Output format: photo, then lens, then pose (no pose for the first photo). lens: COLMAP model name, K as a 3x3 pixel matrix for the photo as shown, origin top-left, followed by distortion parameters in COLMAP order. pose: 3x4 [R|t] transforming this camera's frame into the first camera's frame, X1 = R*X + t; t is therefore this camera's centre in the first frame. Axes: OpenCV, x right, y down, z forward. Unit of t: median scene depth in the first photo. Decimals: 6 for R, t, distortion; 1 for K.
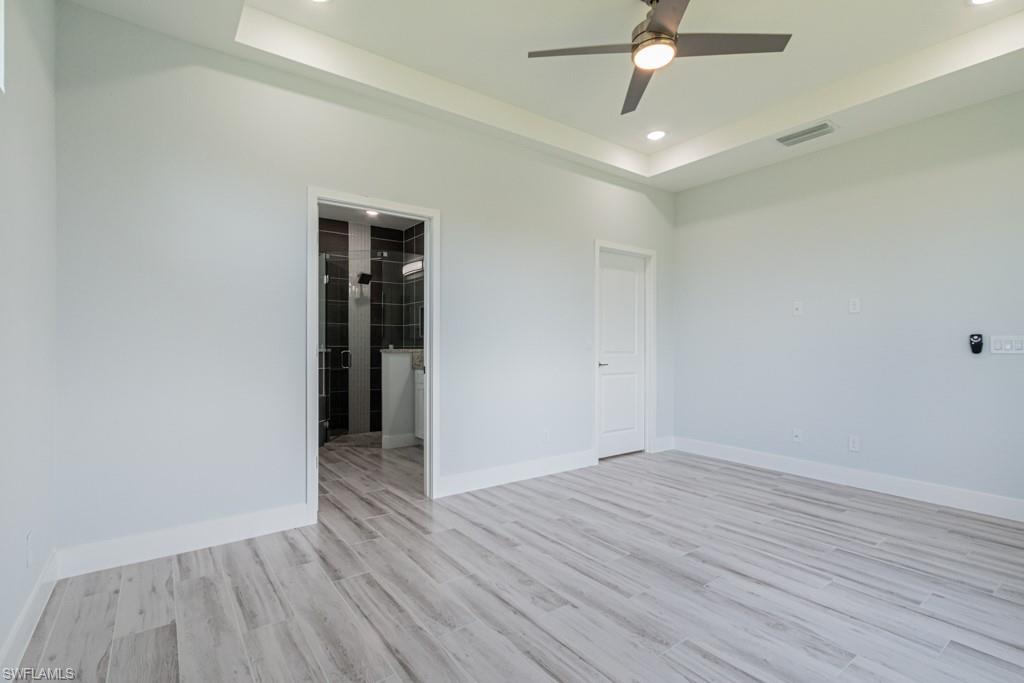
lens RADIAL K [[481.5, 0, 505.3], [0, 481.5, 352.6], [0, 0, 1]] dist [0.003720, 0.000803]
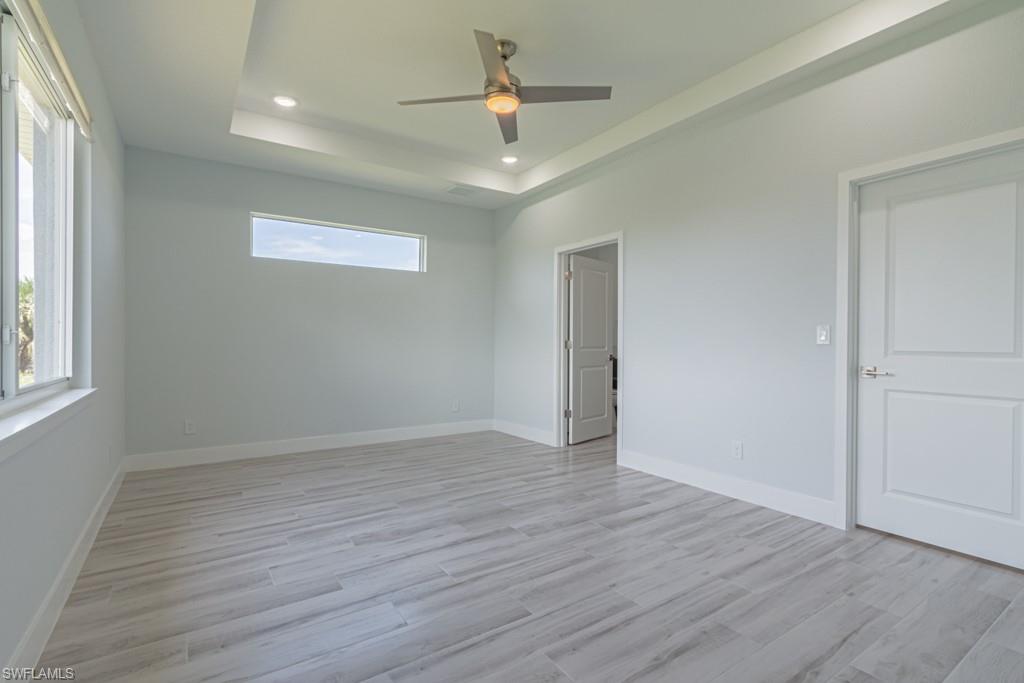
lens RADIAL K [[472.4, 0, 493.9], [0, 472.4, 340.2], [0, 0, 1]] dist [0.007358, -0.000112]
pose [[-0.064294, -0.009304, -0.997888, 1.323162], [-0.017180, 0.999819, -0.008215, 0.000605], [0.997783, 0.016616, -0.064442, 0.926338]]
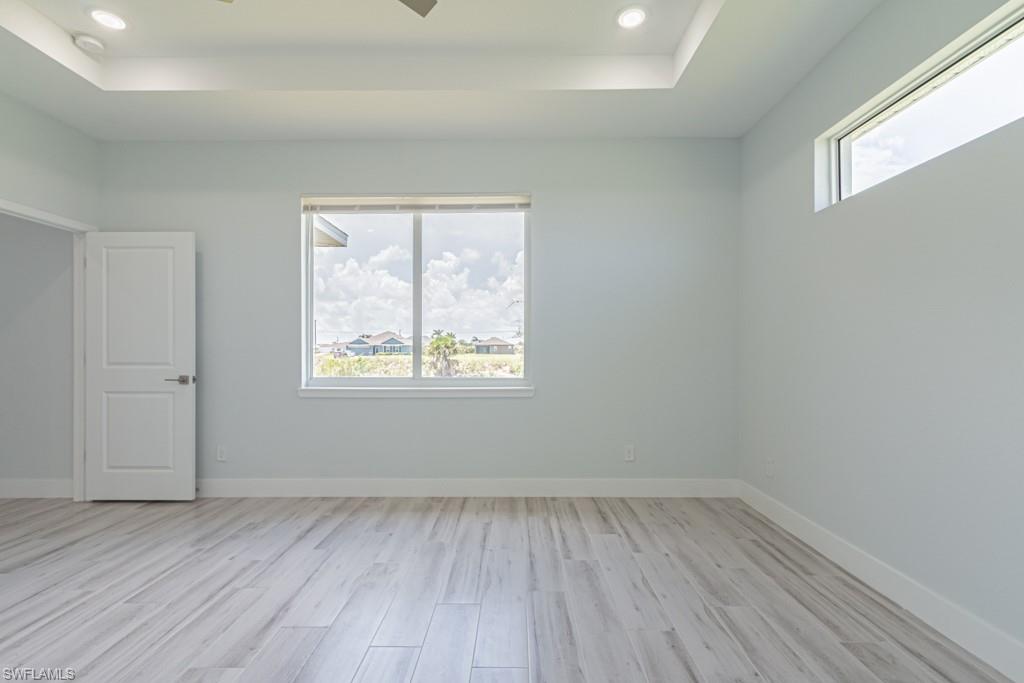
lens RADIAL K [[481.5, 0, 505.3], [0, 481.5, 352.6], [0, 0, 1]] dist [0.003720, 0.000803]
pose [[-0.793235, -0.002988, 0.608909, -0.293512], [0.008372, 0.999840, 0.015813, -0.019700], [-0.608858, 0.017641, -0.793083, 1.173495]]
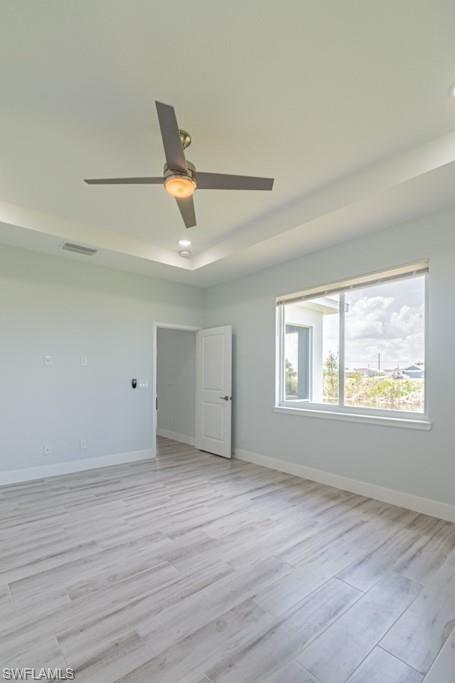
lens RADIAL K [[315.1, 0, 218.9], [0, 315.1, 368.9], [0, 0, 1]] dist [0.007358, -0.000112]
pose [[-0.064429, 0.013099, 0.997836, -0.530119], [0.009752, 0.999874, -0.012496, -0.068929], [-0.997875, 0.008926, -0.064548, 0.828074]]
